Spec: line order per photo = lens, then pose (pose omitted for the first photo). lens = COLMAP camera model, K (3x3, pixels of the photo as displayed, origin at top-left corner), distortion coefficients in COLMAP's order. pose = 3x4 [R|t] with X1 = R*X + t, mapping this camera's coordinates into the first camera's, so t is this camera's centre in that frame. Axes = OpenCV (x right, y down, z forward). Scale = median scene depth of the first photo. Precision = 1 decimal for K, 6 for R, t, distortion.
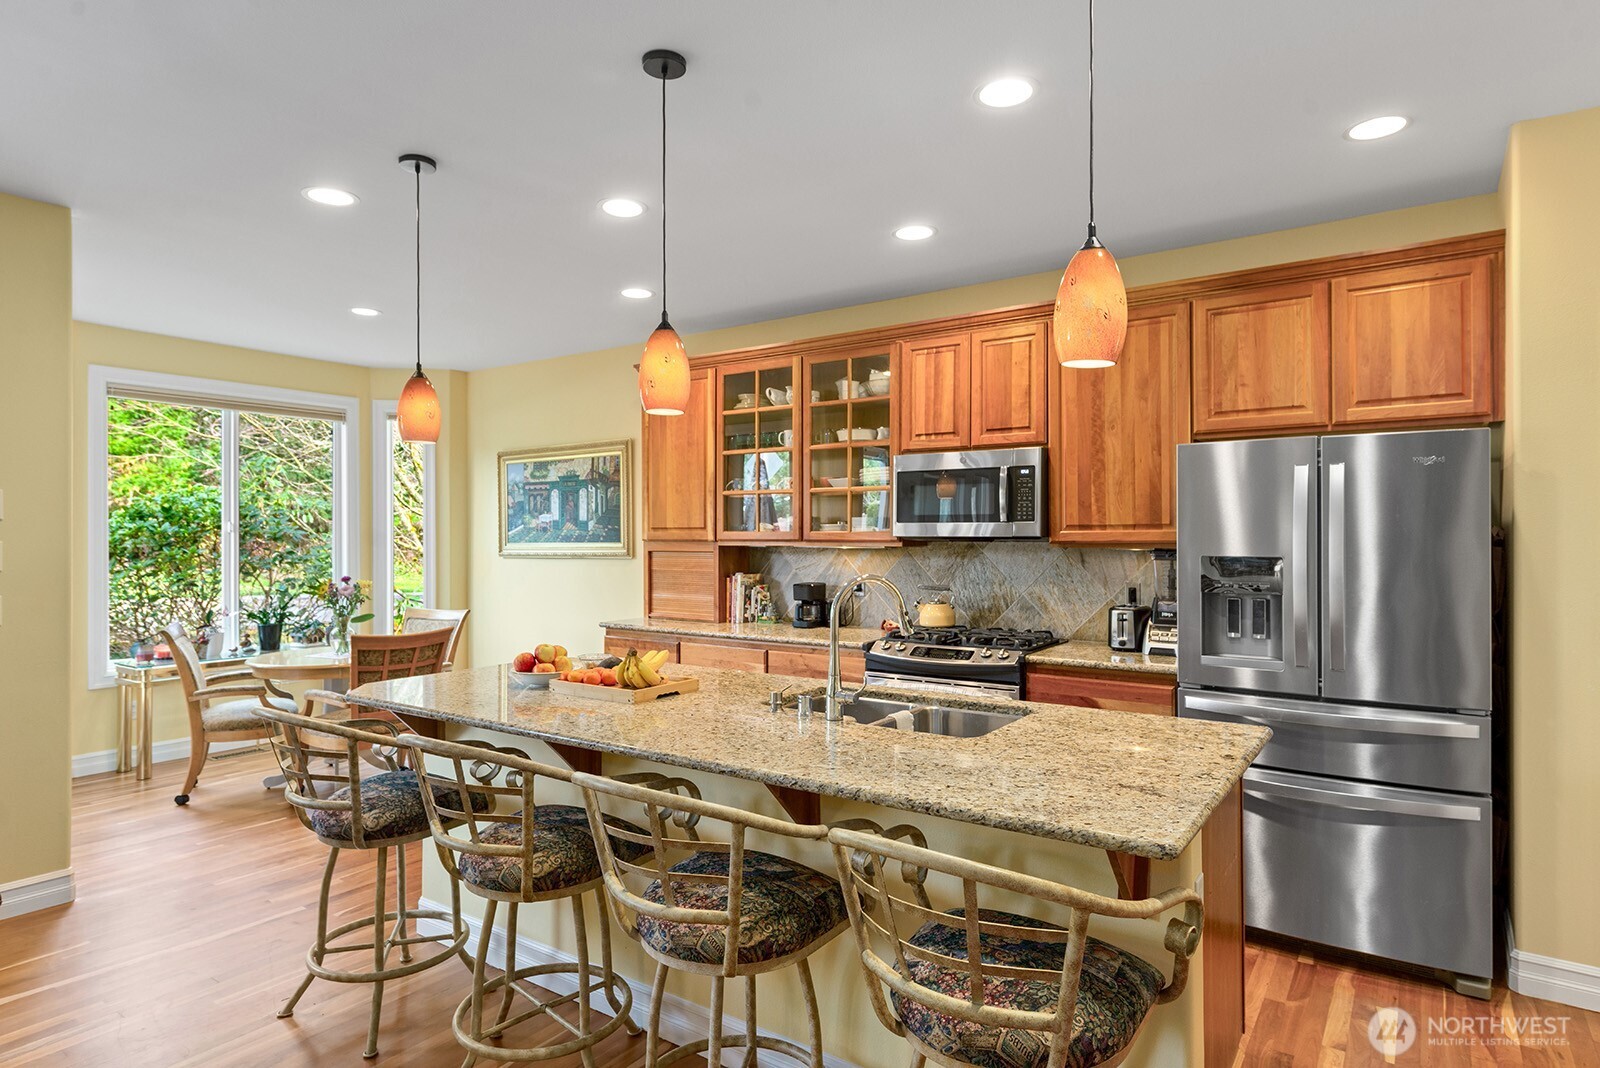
lens RADIAL K [[883.6, 0, 800.0], [0, 883.6, 534.0], [0, 0, 1]] dist [-0.024031, 0.000679]
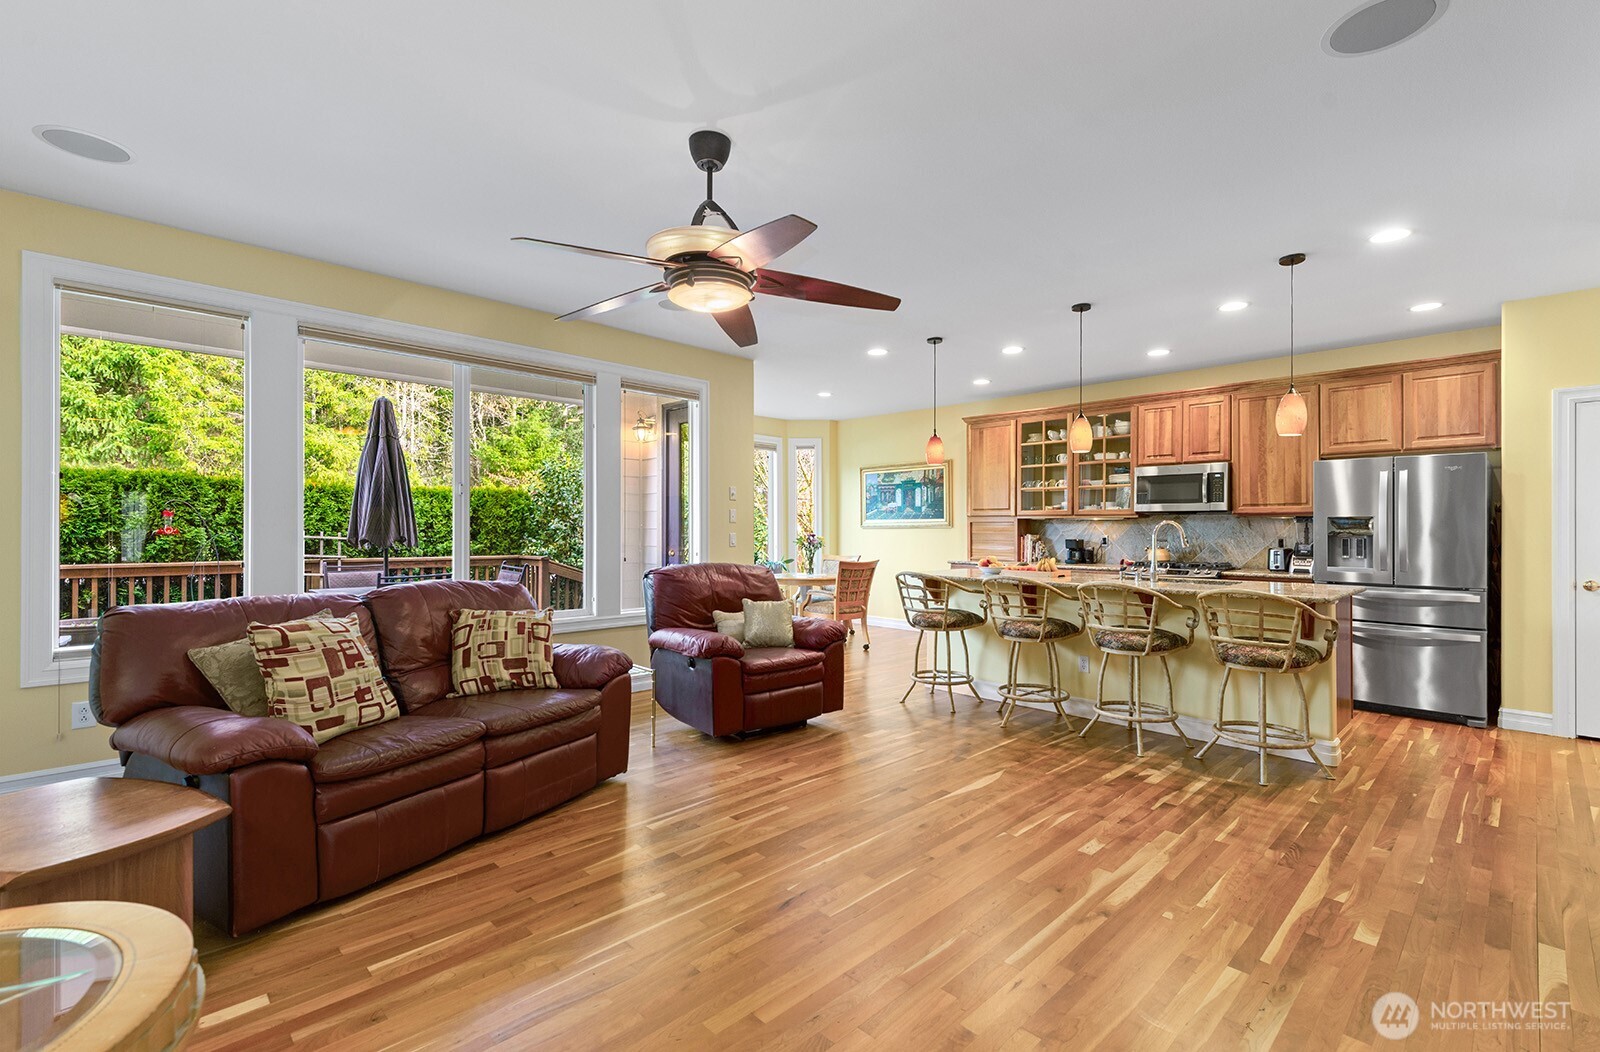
lens RADIAL K [[700.2, 0, 800.0], [0, 700.2, 526.0], [0, 0, 1]] dist [0.001900, -0.011441]
pose [[0.981094, 0.003273, -0.193504, -0.340283], [-0.003444, 0.999994, -0.000550, 0.041251], [0.193501, 0.001206, 0.981099, -0.651949]]
